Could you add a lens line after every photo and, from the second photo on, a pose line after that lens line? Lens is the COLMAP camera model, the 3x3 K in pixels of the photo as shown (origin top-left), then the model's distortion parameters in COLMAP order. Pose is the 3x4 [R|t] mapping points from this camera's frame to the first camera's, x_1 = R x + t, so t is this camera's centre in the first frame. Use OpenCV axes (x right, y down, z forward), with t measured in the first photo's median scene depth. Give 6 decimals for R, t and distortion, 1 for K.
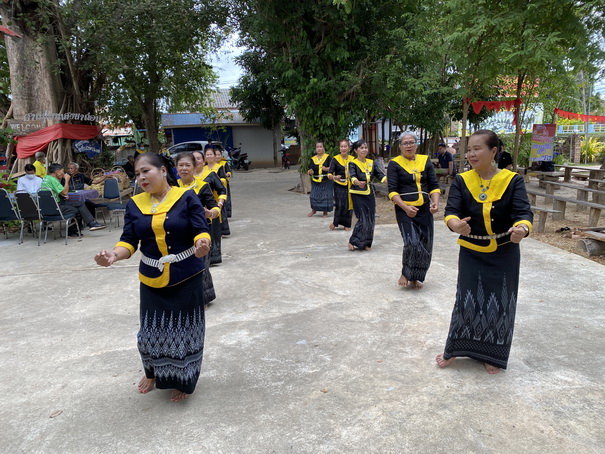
lens RADIAL K [[450.3, 0, 301.3], [0, 450.3, 231.4], [0, 0, 1]] dist [0.005052, -0.001887]
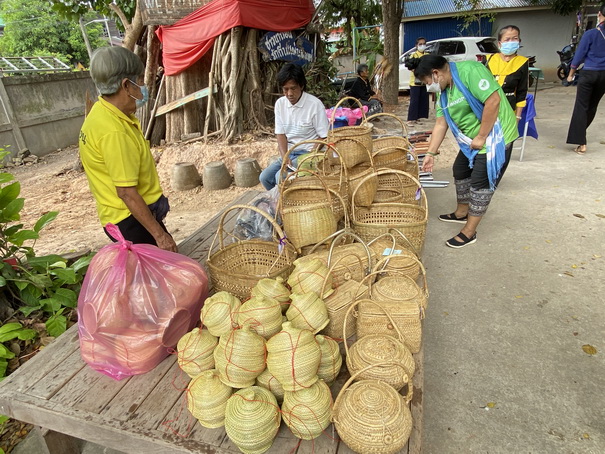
lens RADIAL K [[370.9, 0, 301.4], [0, 370.9, 227.6], [0, 0, 1]] dist [0.023825, 0.000400]
pose [[0.911994, 0.150199, -0.381717, -0.276372], [-0.053744, 0.966283, 0.251811, -0.101122], [0.406668, -0.209135, 0.889316, 0.599539]]
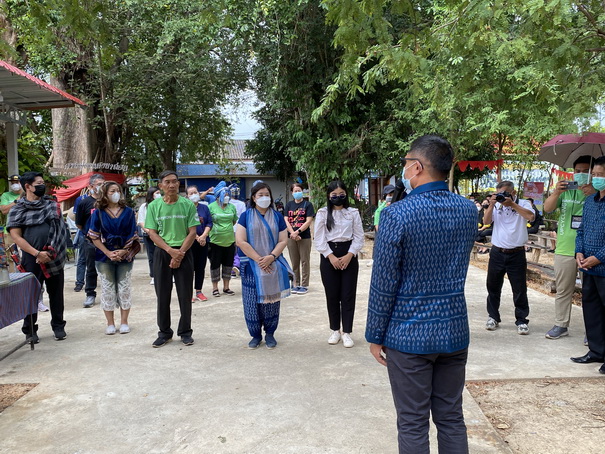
lens RADIAL K [[527.9, 0, 304.4], [0, 527.9, 226.2], [0, 0, 1]] dist [0.076160, 0.002145]
pose [[0.999245, 0.022259, -0.031844, 0.027928], [-0.026484, 0.989922, -0.139112, 0.058469], [0.028426, 0.139850, 0.989765, -0.252891]]
